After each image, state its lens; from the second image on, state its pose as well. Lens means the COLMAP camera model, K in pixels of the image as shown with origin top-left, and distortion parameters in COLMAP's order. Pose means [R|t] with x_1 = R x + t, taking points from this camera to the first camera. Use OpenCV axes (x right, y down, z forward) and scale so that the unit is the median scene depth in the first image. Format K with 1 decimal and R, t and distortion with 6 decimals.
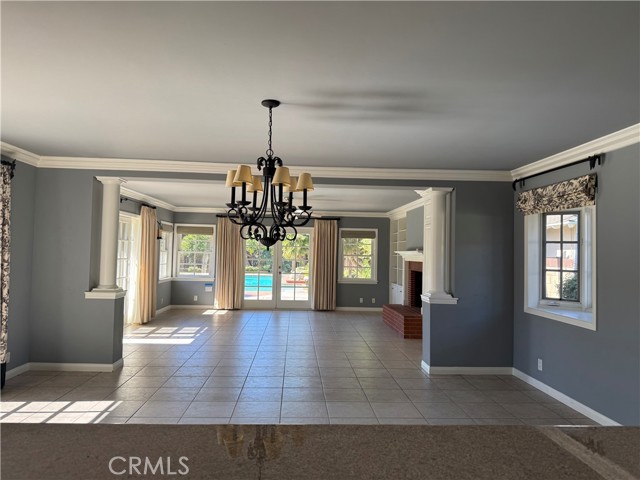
lens RADIAL K [[449.0, 0, 320.0], [0, 449.0, 240.0], [0, 0, 1]] dist [0.099813, -0.127543]
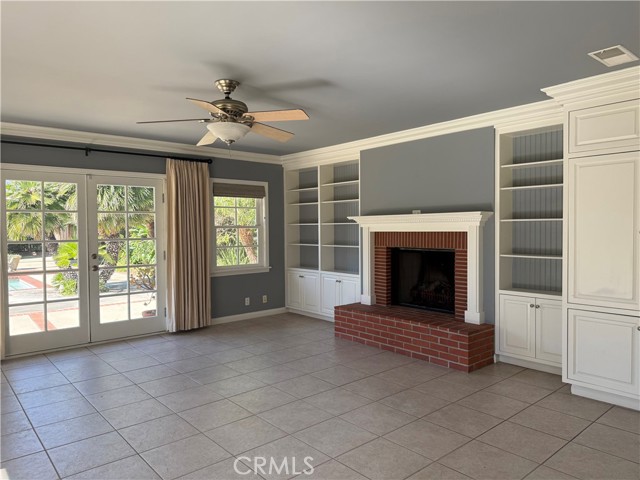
lens RADIAL K [[449.0, 0, 320.0], [0, 449.0, 240.0], [0, 0, 1]] dist [0.099813, -0.127543]
pose [[0.787646, -0.047811, 0.614270, -0.197191], [0.009575, 0.997814, 0.065387, 0.014622], [-0.616054, -0.045620, 0.786382, 0.477882]]
